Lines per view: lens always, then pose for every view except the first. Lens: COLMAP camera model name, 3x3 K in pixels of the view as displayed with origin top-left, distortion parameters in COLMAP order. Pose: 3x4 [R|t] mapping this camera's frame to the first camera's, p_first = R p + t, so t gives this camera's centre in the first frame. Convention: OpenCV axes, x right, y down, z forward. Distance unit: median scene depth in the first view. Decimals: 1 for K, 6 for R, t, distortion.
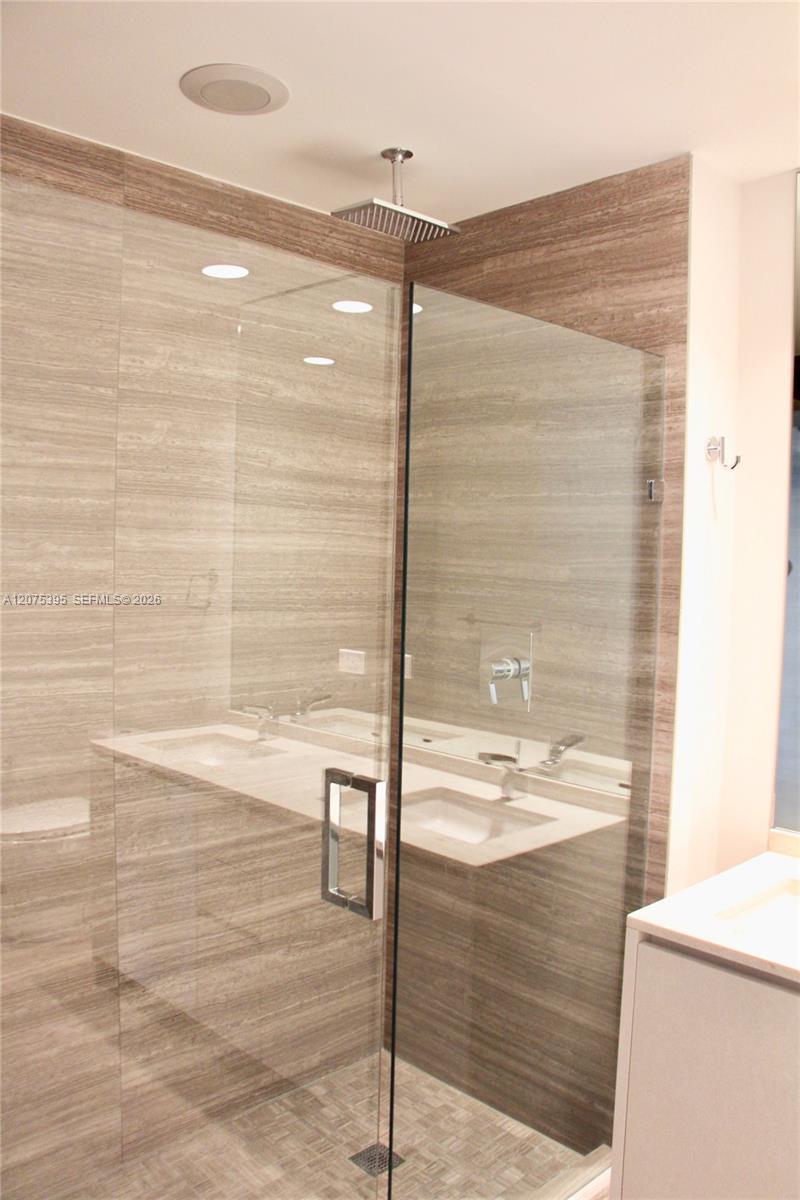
lens RADIAL K [[952.9, 0, 397.6], [0, 952.9, 646.7], [0, 0, 1]] dist [-0.169493, 0.085370]
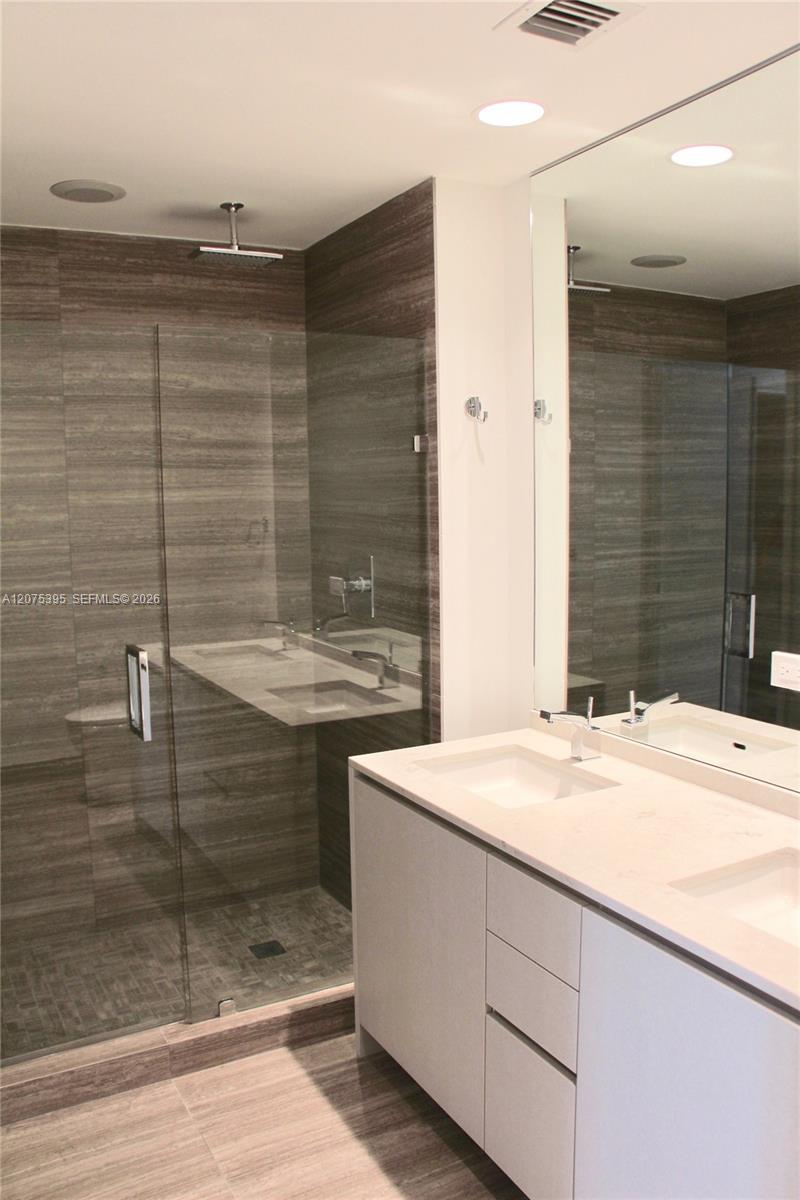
lens RADIAL K [[952.9, 0, 397.6], [0, 952.9, 646.7], [0, 0, 1]] dist [-0.169493, 0.085370]
pose [[0.965323, 0.003258, -0.261039, 0.574321], [0.013885, 0.997866, 0.063804, 0.029176], [0.260690, -0.065216, 0.963217, -0.279341]]
